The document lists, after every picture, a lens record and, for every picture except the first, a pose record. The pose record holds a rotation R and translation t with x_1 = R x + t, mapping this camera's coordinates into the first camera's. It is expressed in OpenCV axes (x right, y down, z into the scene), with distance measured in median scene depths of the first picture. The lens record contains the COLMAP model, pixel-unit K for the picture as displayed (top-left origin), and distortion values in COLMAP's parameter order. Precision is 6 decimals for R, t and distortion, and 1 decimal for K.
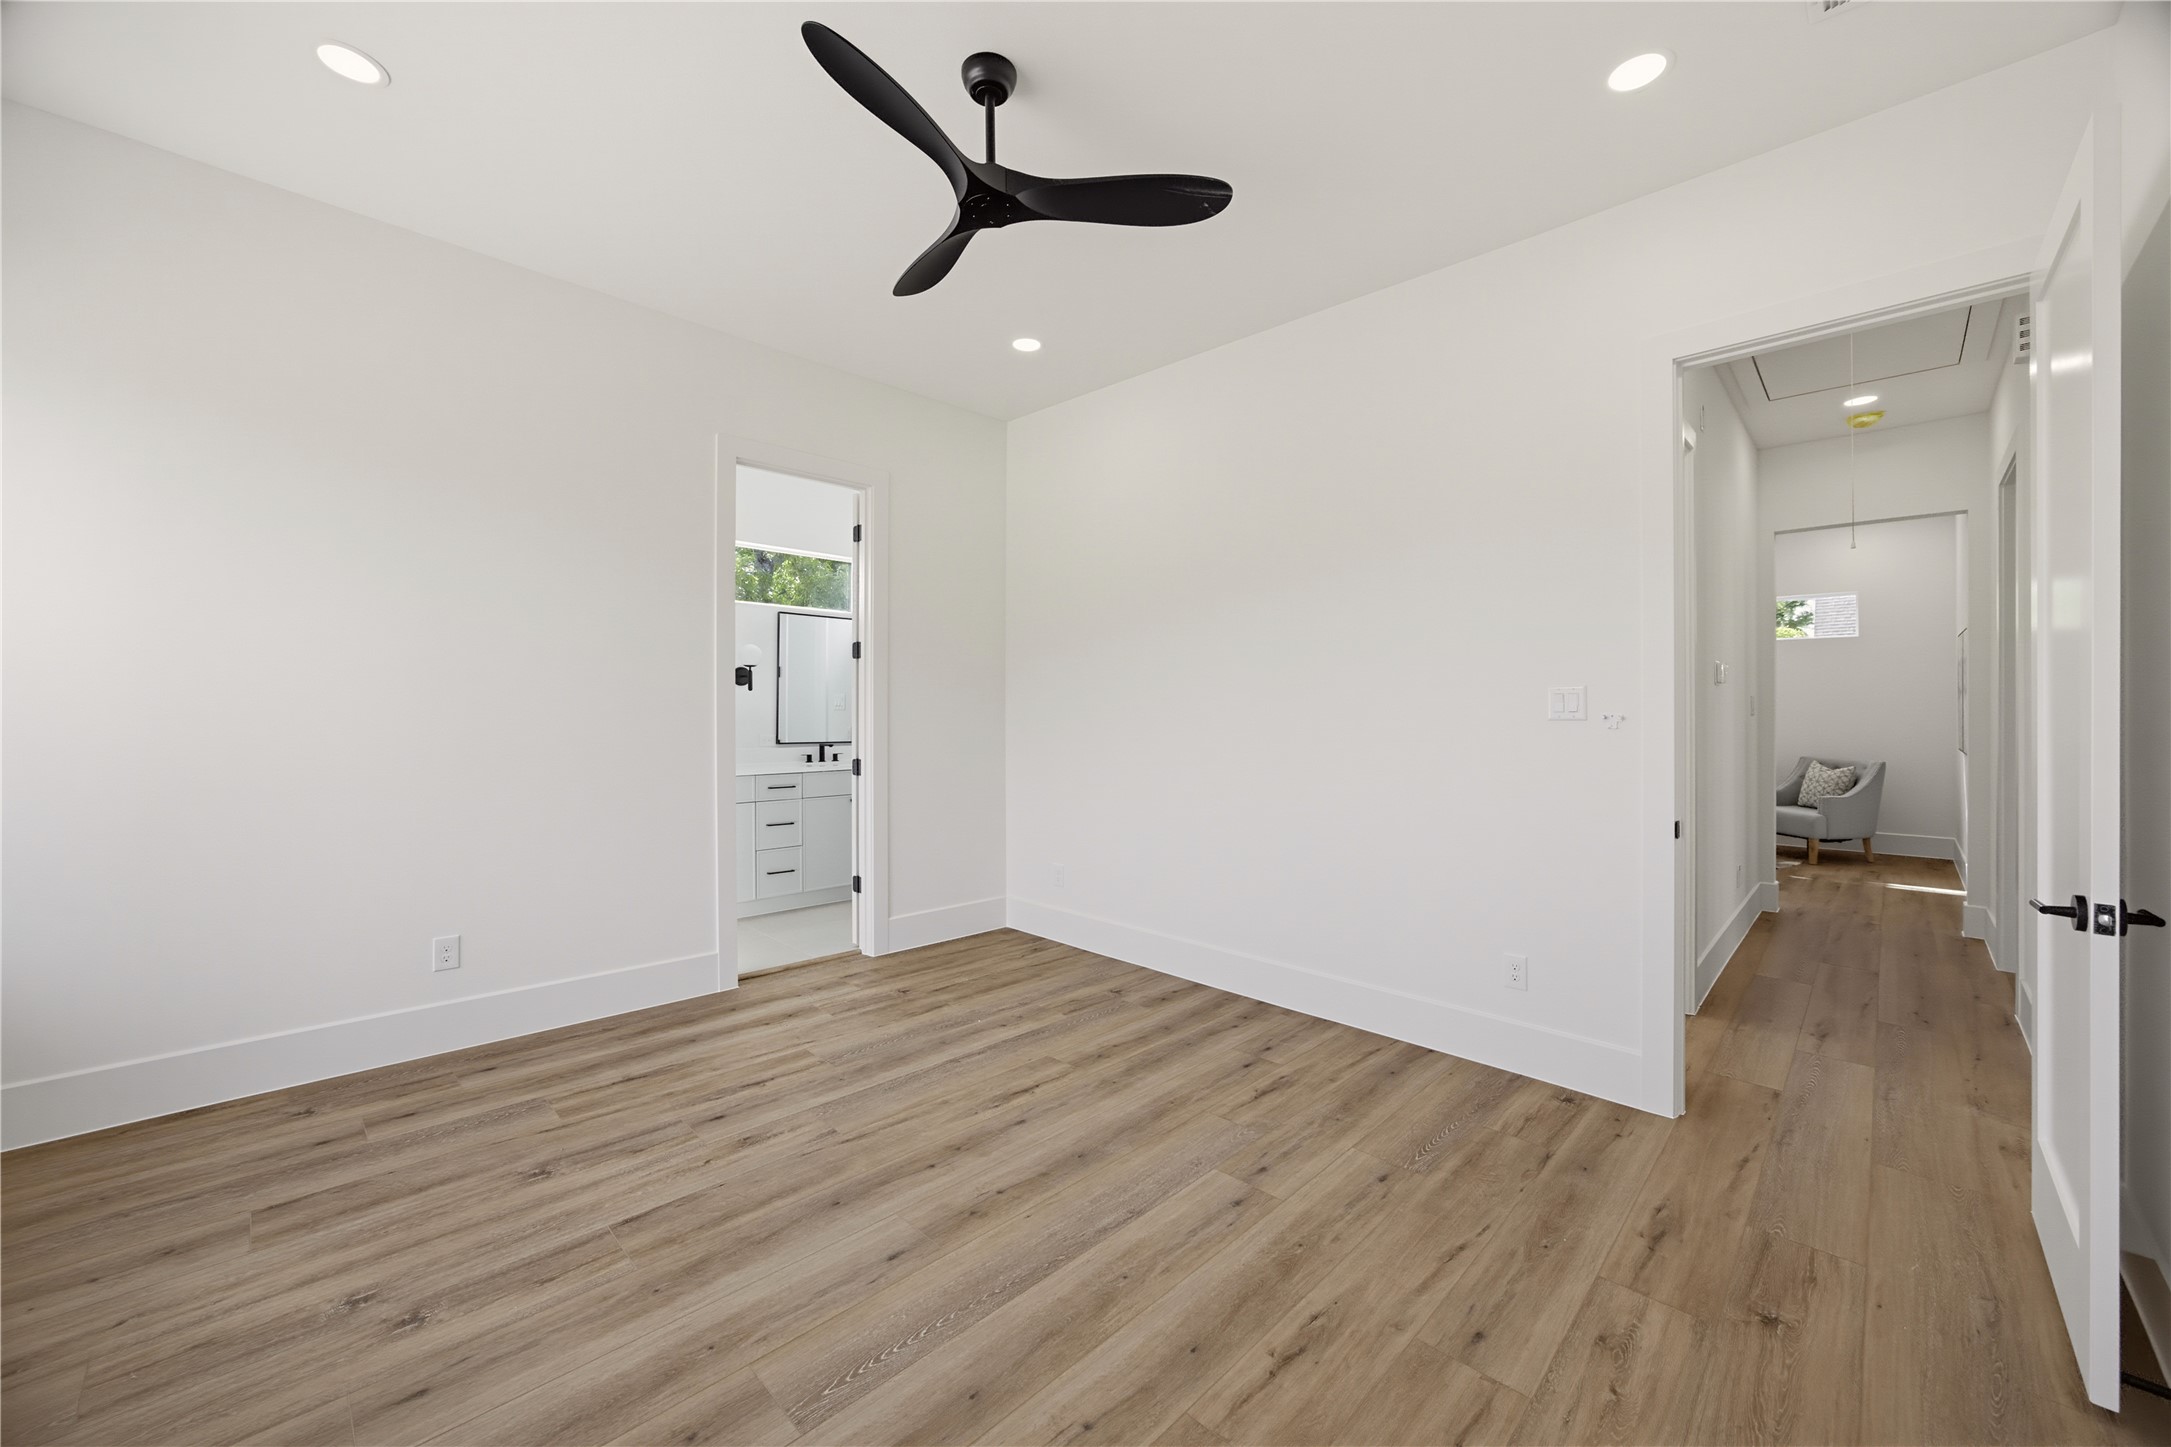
lens RADIAL K [[854.9, 0, 1086.9], [0, 854.9, 709.9], [0, 0, 1]] dist [-0.032465, 0.011456]
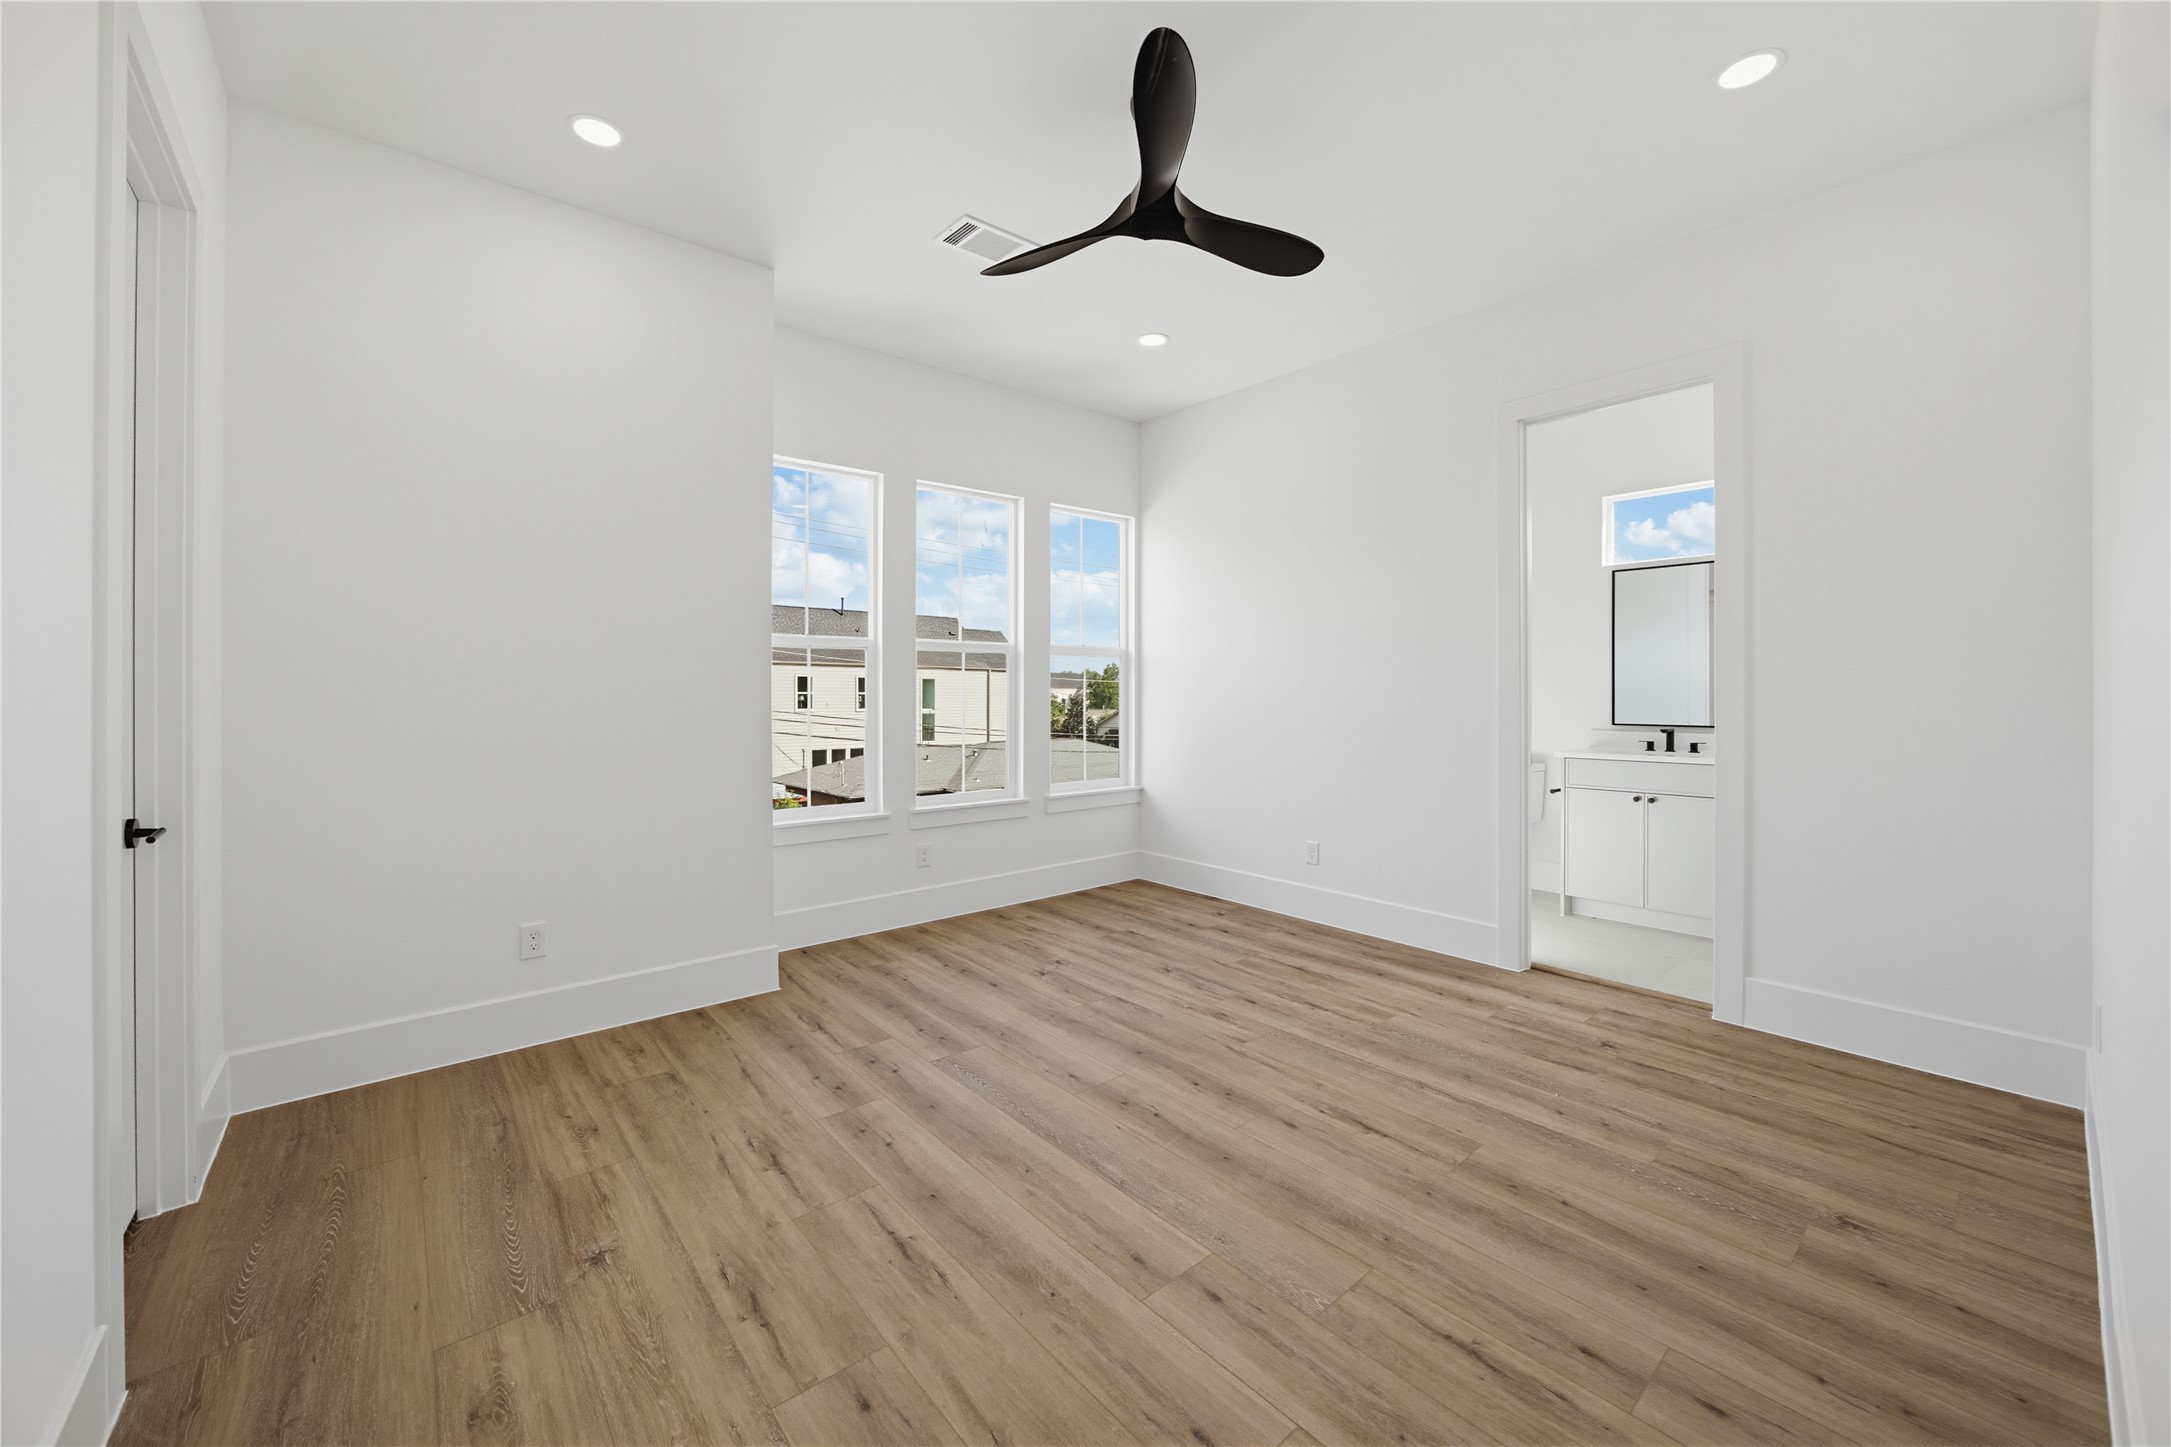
lens RADIAL K [[832.7, 0, 1084.2], [0, 832.7, 700.5], [0, 0, 1]] dist [-0.031095, 0.010316]
pose [[-0.109805, -0.000245, -0.993953, 0.762804], [0.002069, 0.999998, -0.000475, 0.018852], [0.993951, -0.002109, -0.109805, 0.790808]]
